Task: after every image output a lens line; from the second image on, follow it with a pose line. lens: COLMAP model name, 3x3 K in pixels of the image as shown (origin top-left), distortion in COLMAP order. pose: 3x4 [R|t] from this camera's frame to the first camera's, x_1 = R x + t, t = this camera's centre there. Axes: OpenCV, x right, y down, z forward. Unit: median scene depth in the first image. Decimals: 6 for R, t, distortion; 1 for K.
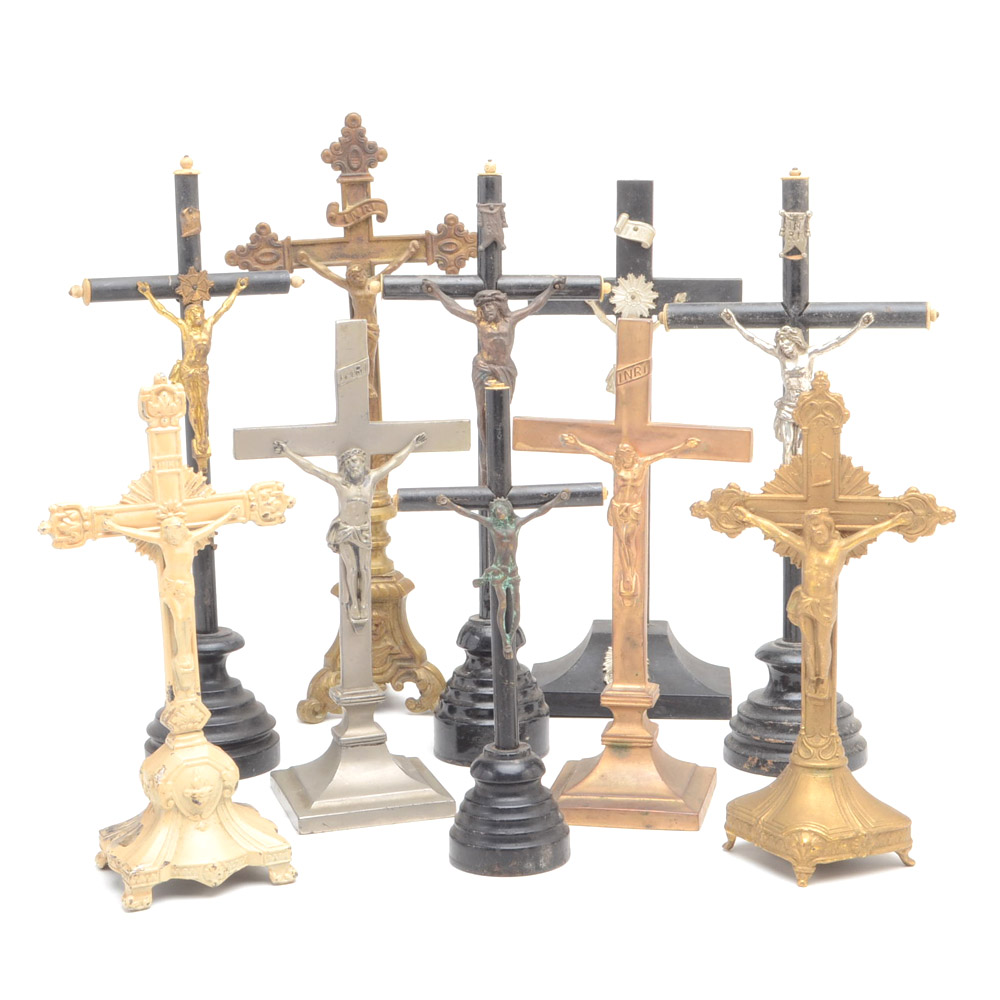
lens RADIAL K [[1858.5, 0, 492.3], [0, 1858.5, 509.5], [0, 0, 1]] dist [-0.043957, 0.000000]
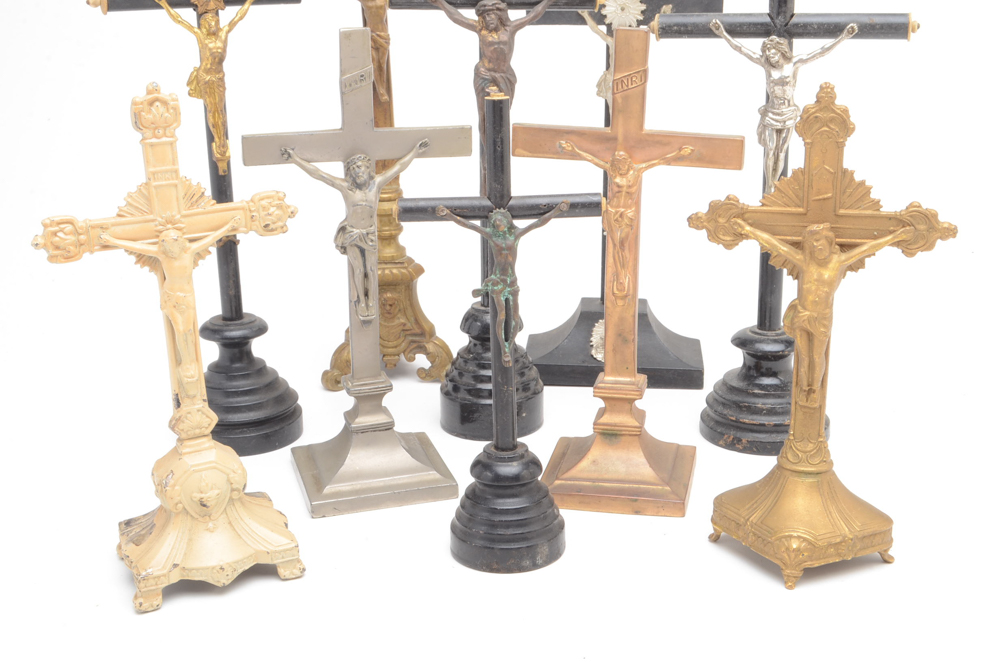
lens RADIAL K [[1245.3, 0, 500.6], [0, 1245.3, 337.6], [0, 0, 1]] dist [-0.045991, 0.000000]
pose [[0.999992, 0.002353, 0.003379, 0.002408], [-0.002798, 0.990388, 0.138288, -0.027301], [-0.003021, -0.138296, 0.990386, 0.291899]]
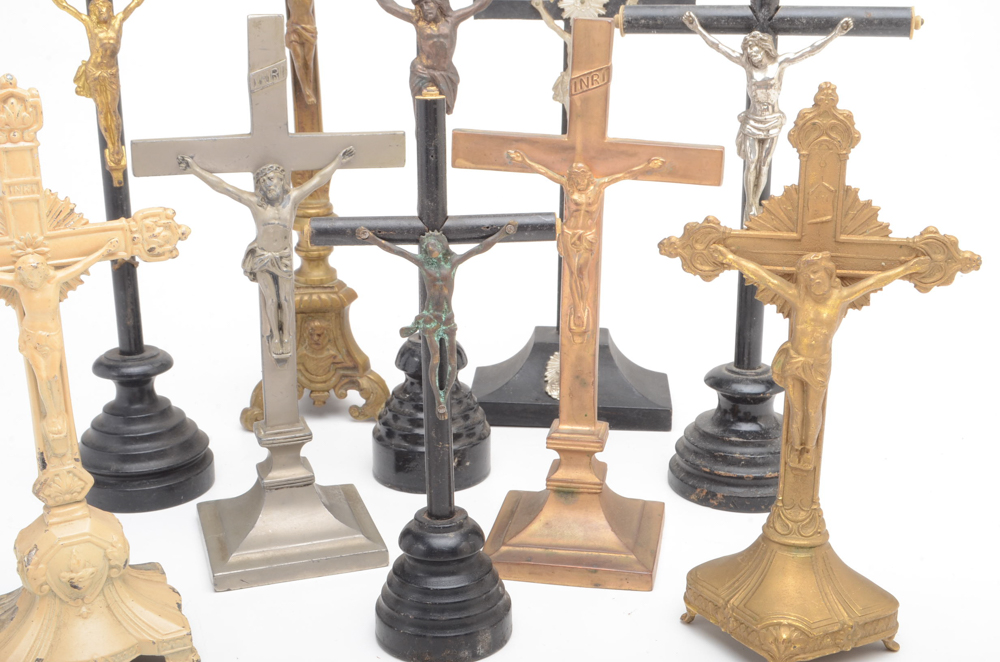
lens RADIAL K [[1245.3, 0, 499.1], [0, 1245.3, 340.8], [0, 0, 1]] dist [-0.045991, 0.000000]
pose [[0.999377, 0.006610, 0.034658, 0.013294], [-0.011143, 0.991150, 0.132274, -0.028519], [-0.033477, -0.132578, 0.990607, 0.395177]]
